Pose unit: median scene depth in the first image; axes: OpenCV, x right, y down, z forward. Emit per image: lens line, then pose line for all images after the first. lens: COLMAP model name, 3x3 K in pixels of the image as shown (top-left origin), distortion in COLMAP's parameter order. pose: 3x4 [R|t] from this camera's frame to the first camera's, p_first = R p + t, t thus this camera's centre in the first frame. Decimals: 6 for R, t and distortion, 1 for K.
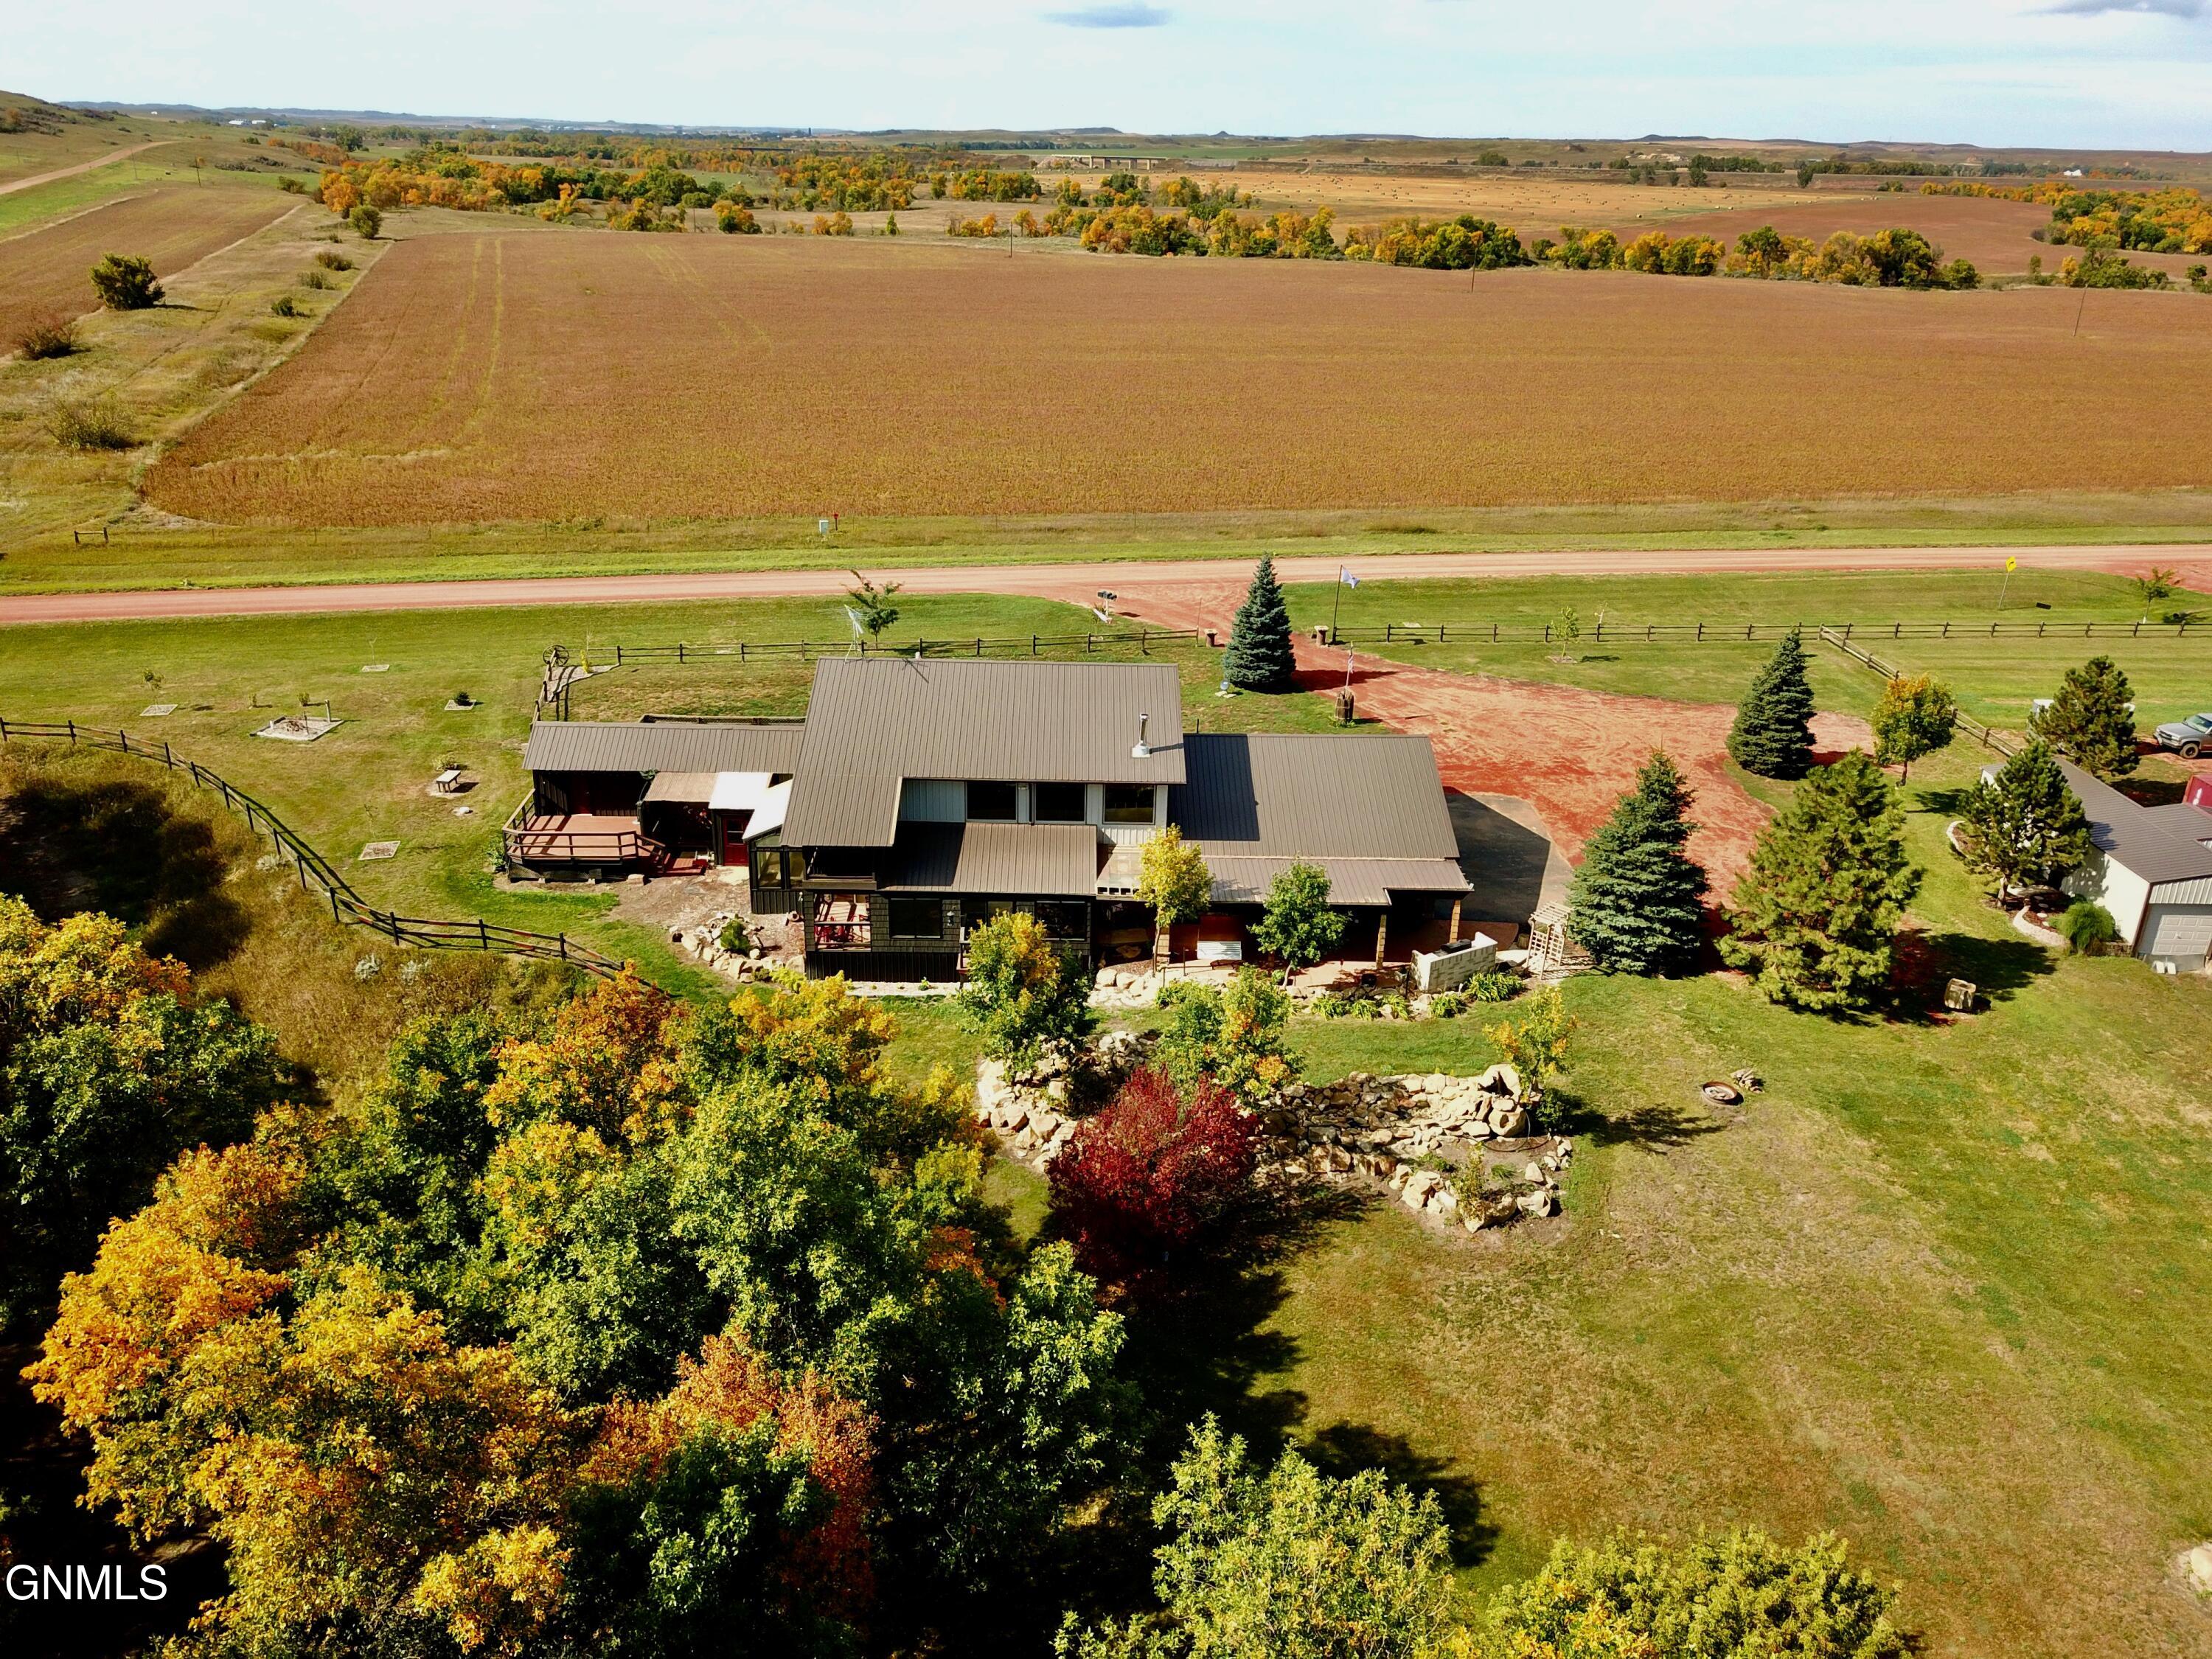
lens RADIAL K [[1708.7, 0, 1106.0], [0, 1708.7, 829.5], [0, 0, 1]] dist [0.005093, 0.004983]
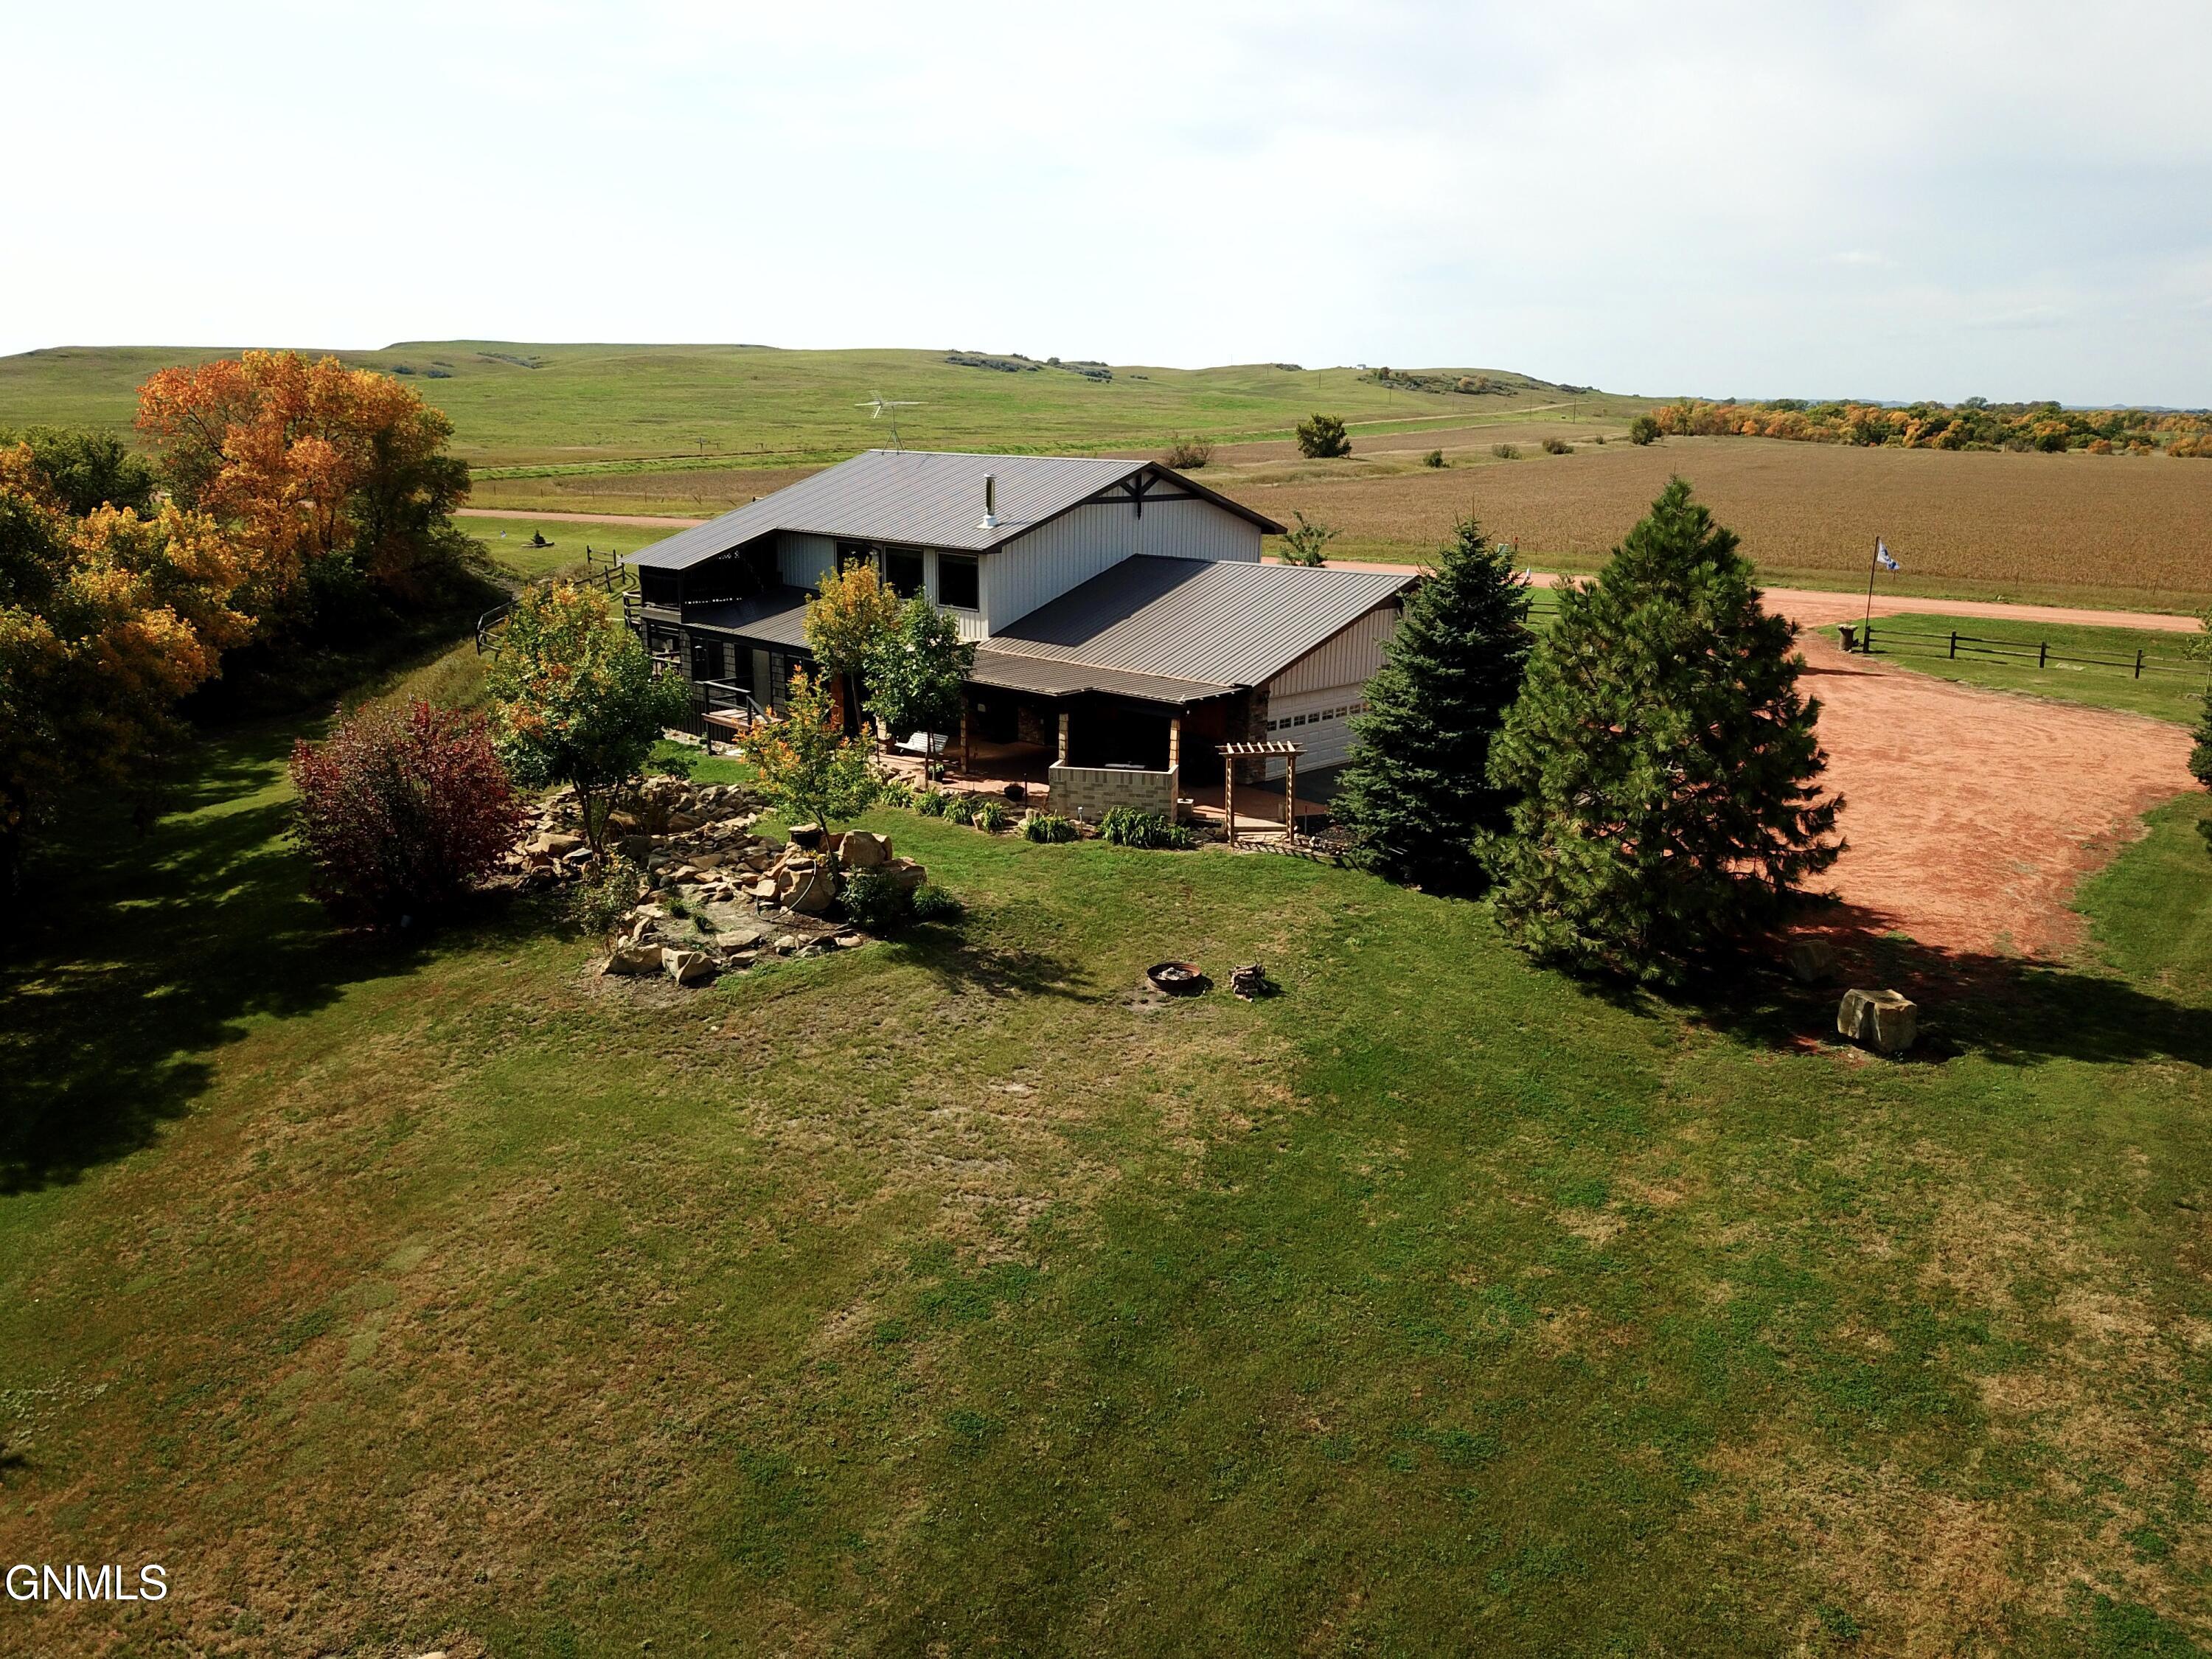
lens RADIAL K [[1708.7, 0, 1106.0], [0, 1708.7, 829.5], [0, 0, 1]] dist [0.005093, 0.004983]
pose [[0.712229, 0.160614, -0.683325, 0.658117], [-0.261952, 0.963962, -0.046454, 0.123478], [0.651239, 0.212084, 0.728635, 0.477565]]
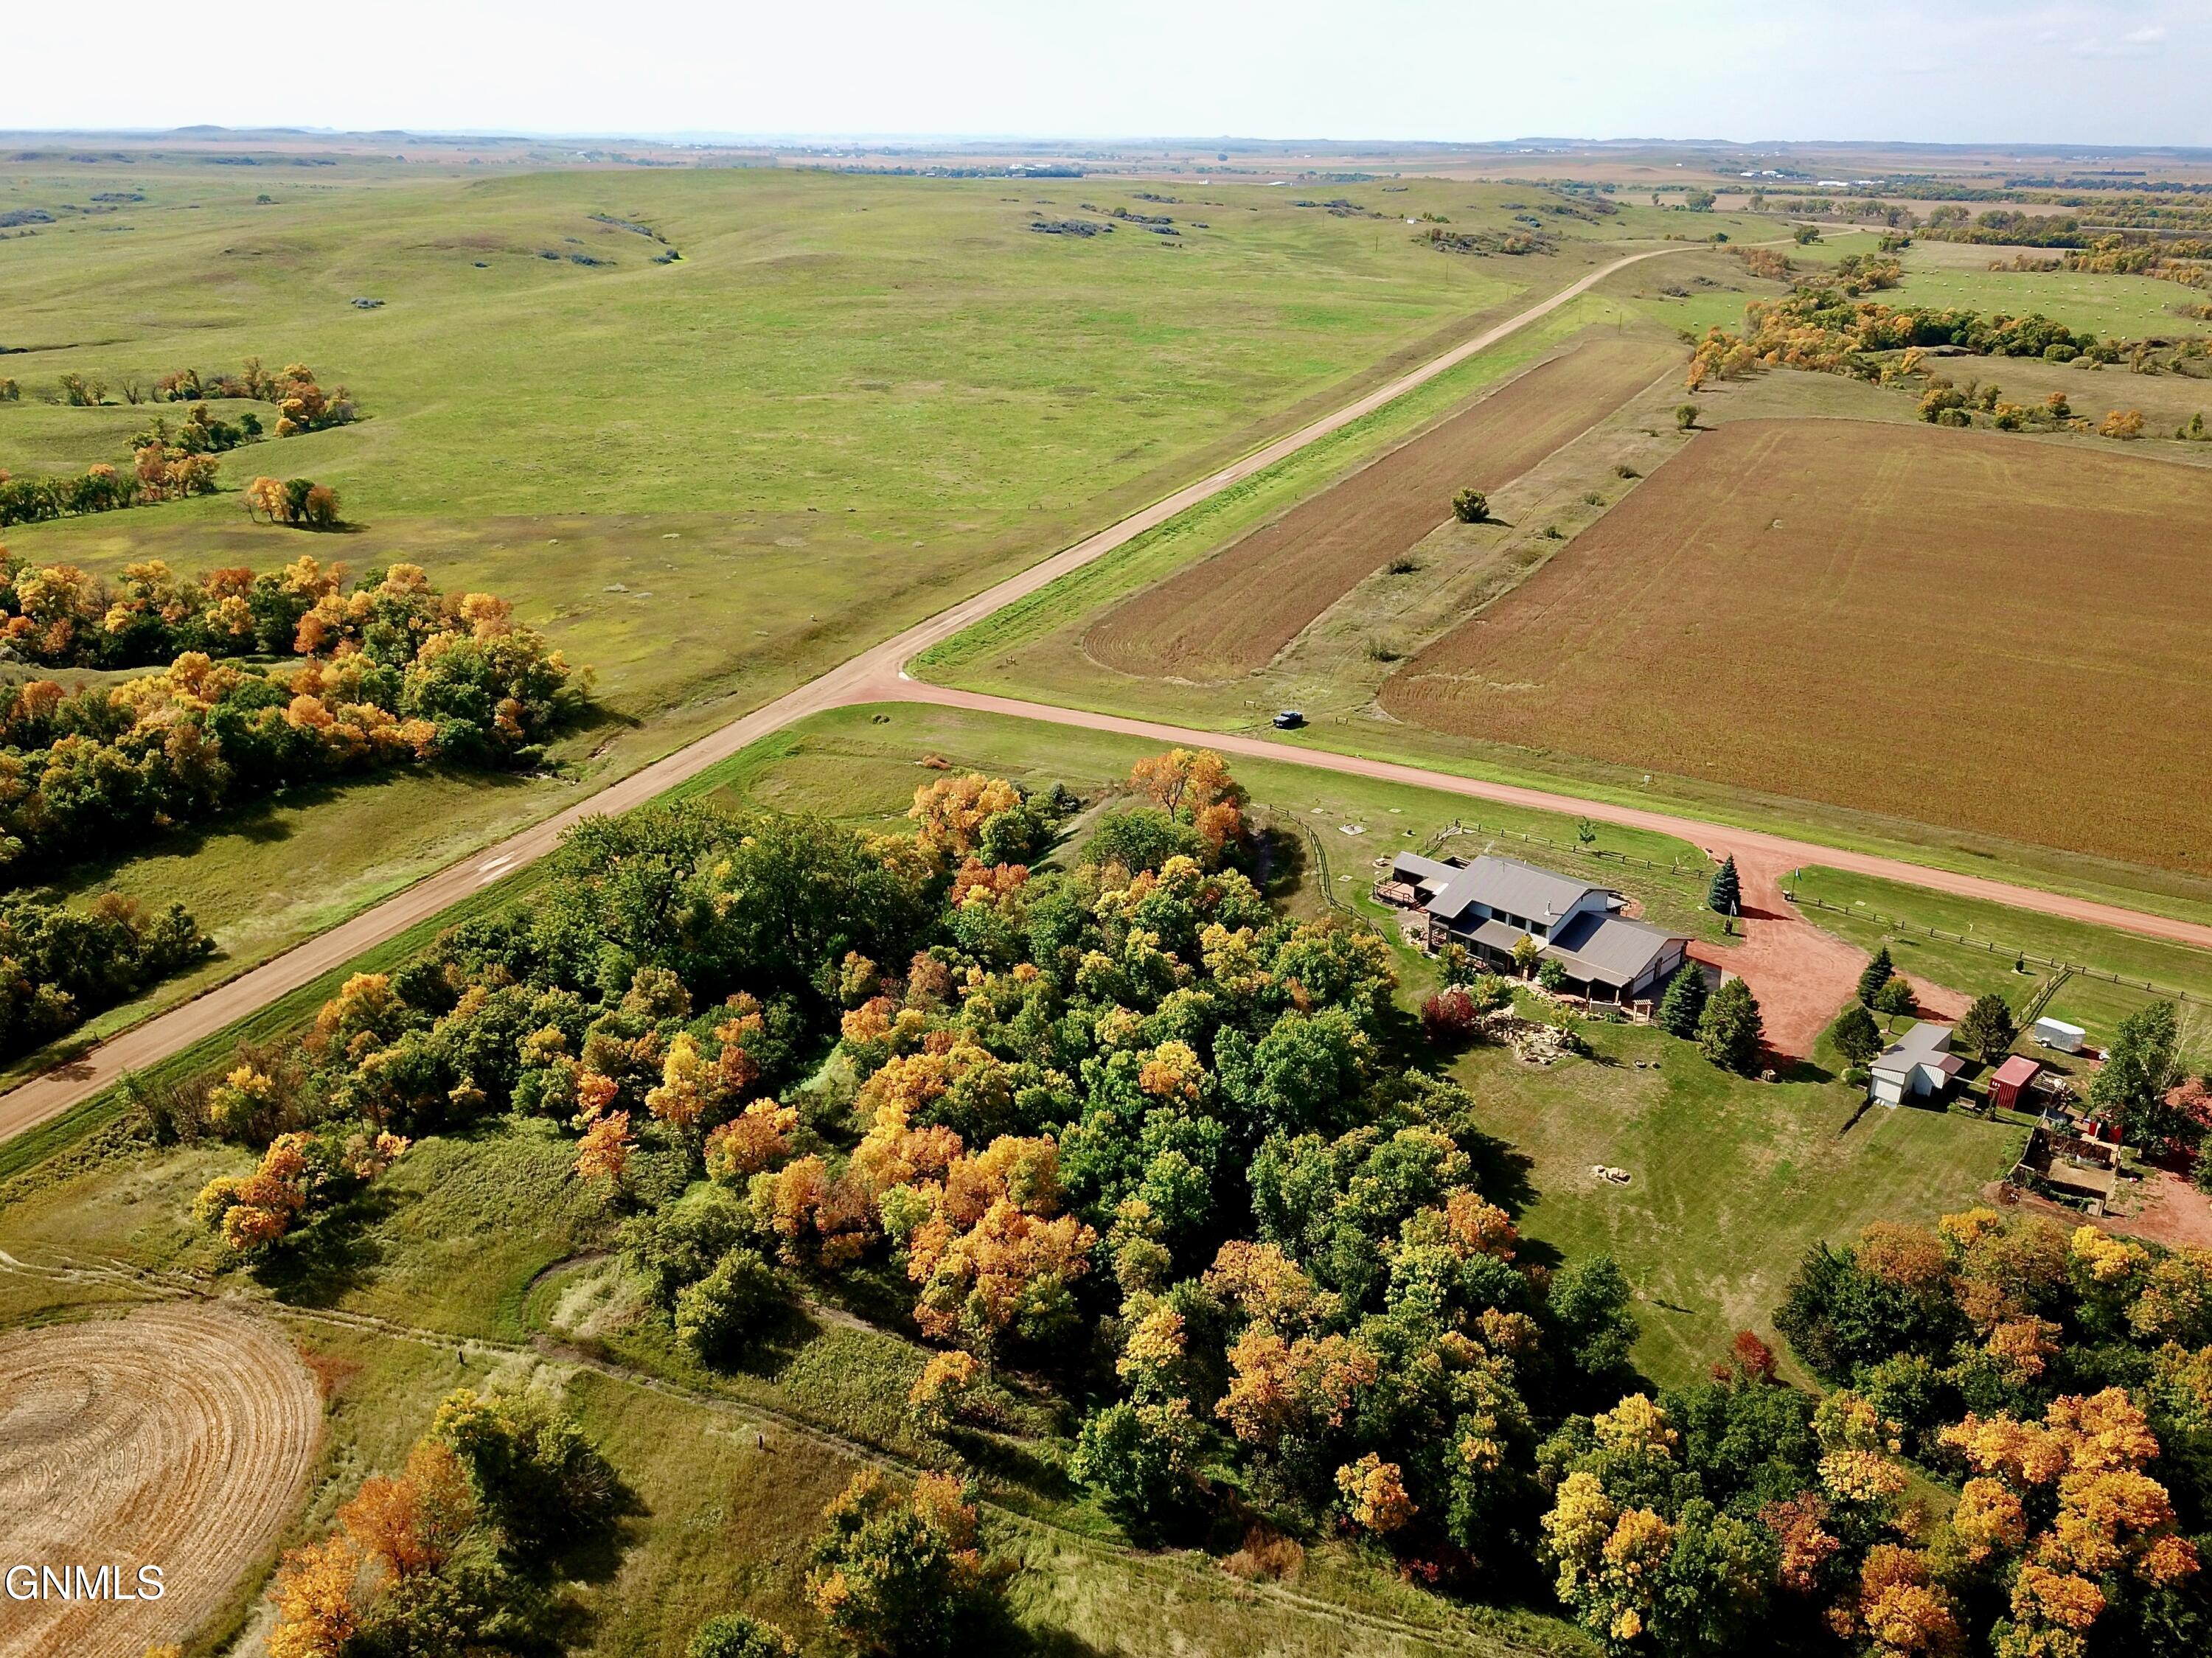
lens RADIAL K [[1708.6, 0, 1106.0], [0, 1708.6, 829.0], [0, 0, 1]] dist [0.005093, 0.004983]
pose [[0.711254, 0.241431, -0.660174, 1.460009], [-0.253542, 0.964060, 0.079405, -0.236002], [0.655617, 0.110905, 0.746904, -1.835578]]
